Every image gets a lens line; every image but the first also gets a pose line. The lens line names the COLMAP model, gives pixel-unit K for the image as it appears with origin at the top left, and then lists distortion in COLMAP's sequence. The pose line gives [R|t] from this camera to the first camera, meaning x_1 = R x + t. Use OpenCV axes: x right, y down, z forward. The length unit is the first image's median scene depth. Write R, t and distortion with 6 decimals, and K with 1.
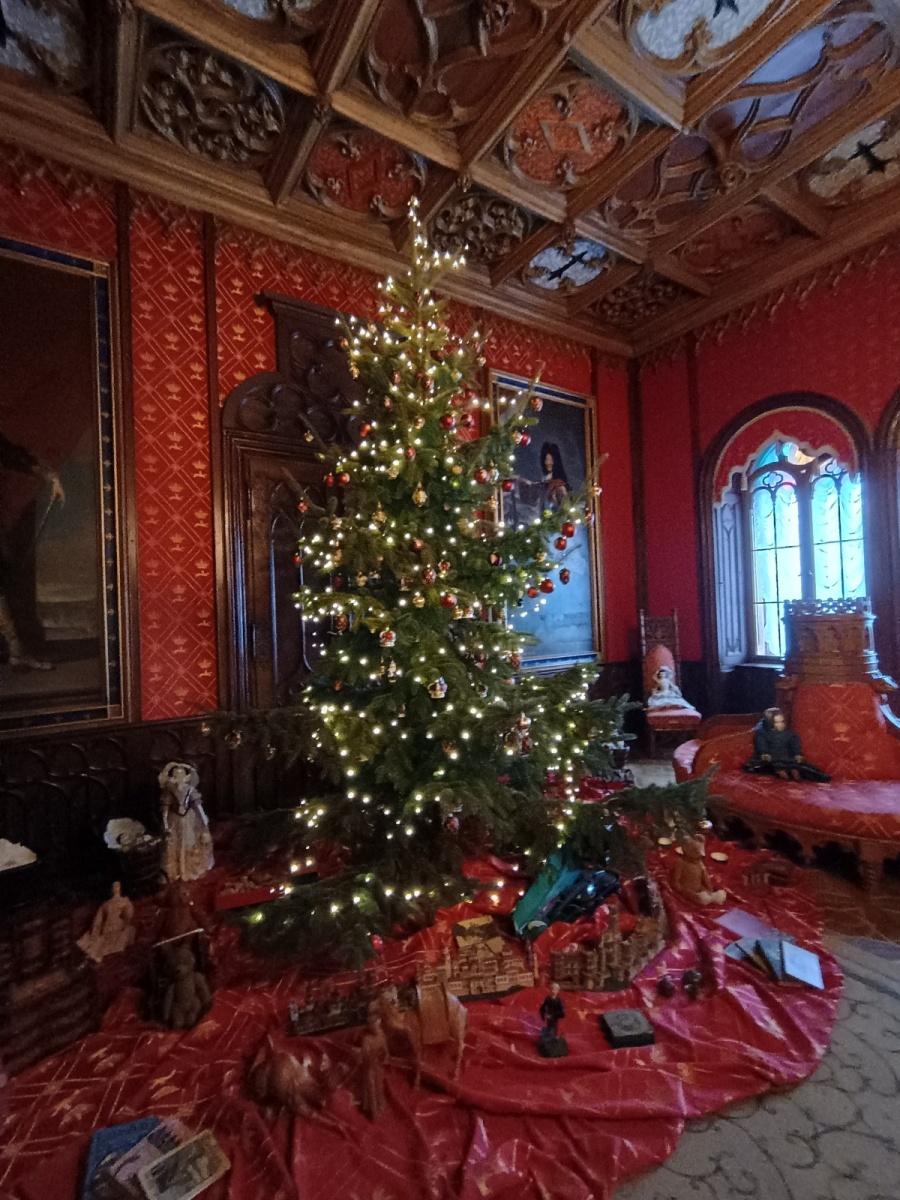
lens RADIAL K [[539.0, 0, 450.0], [0, 539.0, 600.0], [0, 0, 1]] dist [-0.002135, 0.000164]
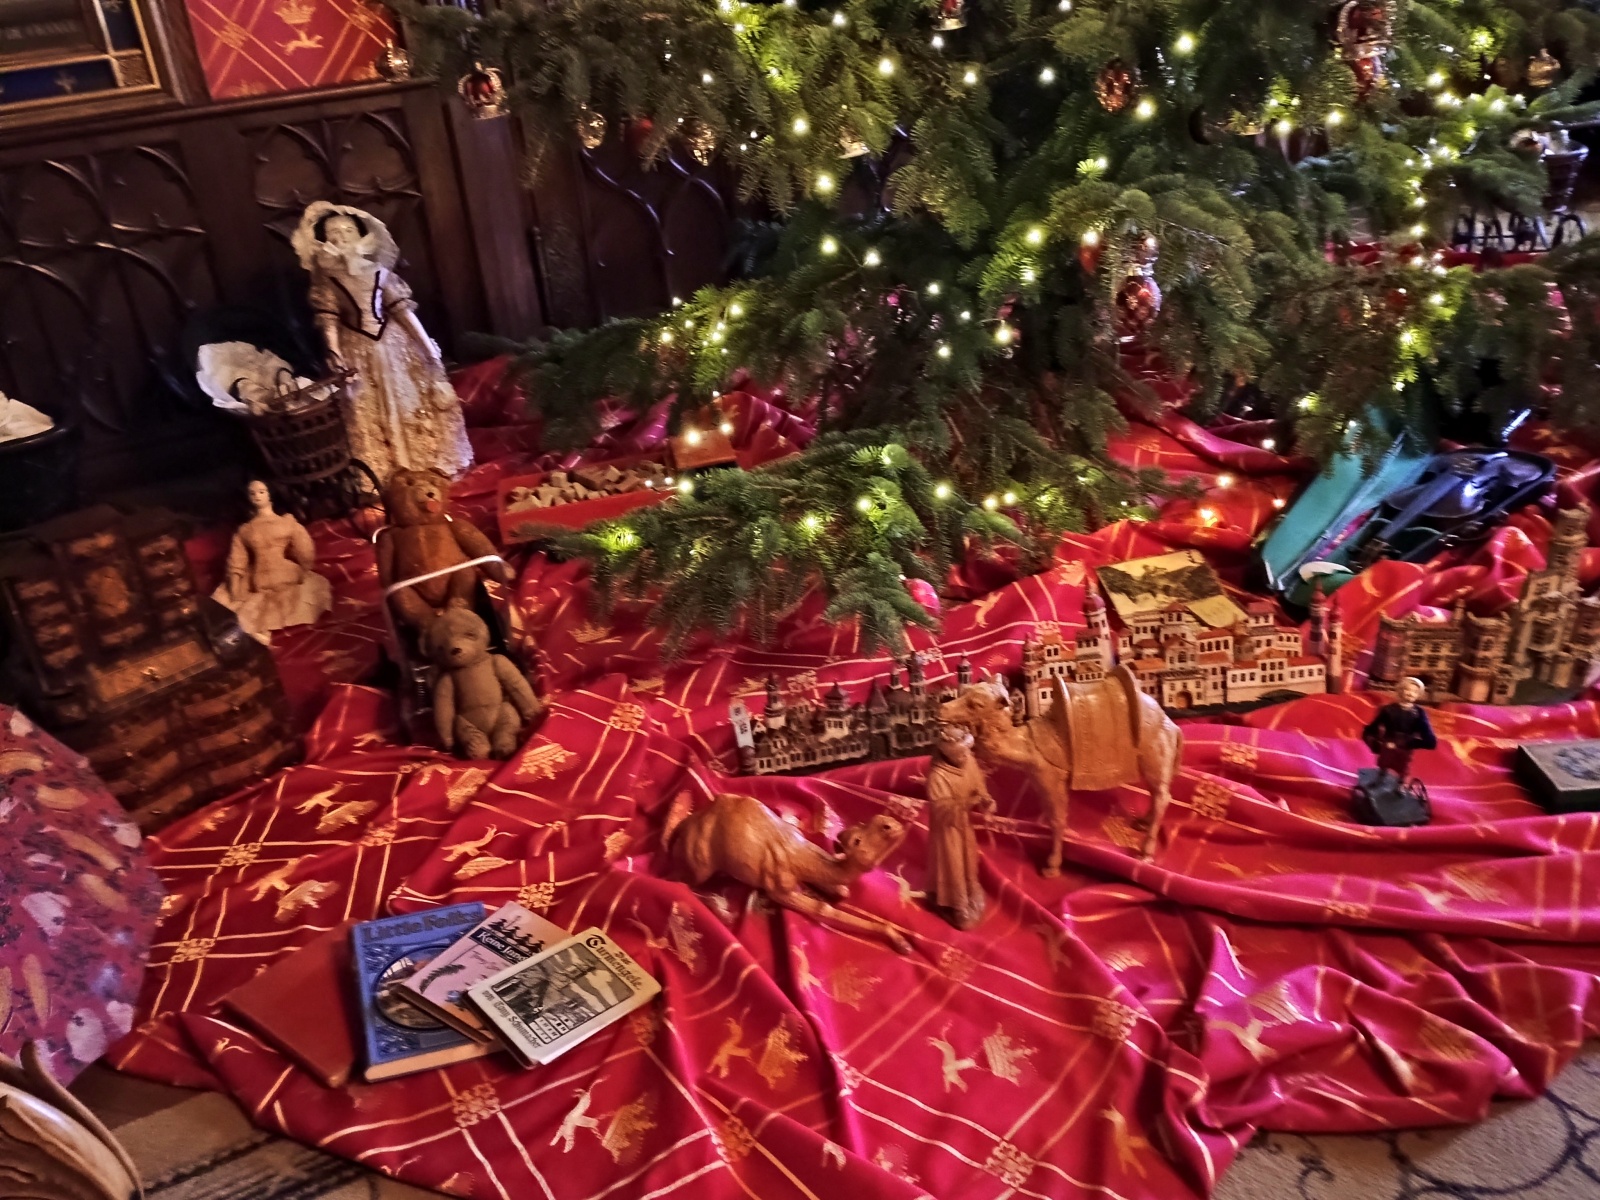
lens RADIAL K [[1364.0, 0, 805.5], [0, 1364.0, 597.0], [0, 0, 1]] dist [0.052908, -0.071830]
pose [[0.993923, 0.006406, -0.109891, -0.113483], [0.047619, 0.875037, 0.481708, 0.148659], [0.099245, -0.484014, 0.869414, 0.115767]]
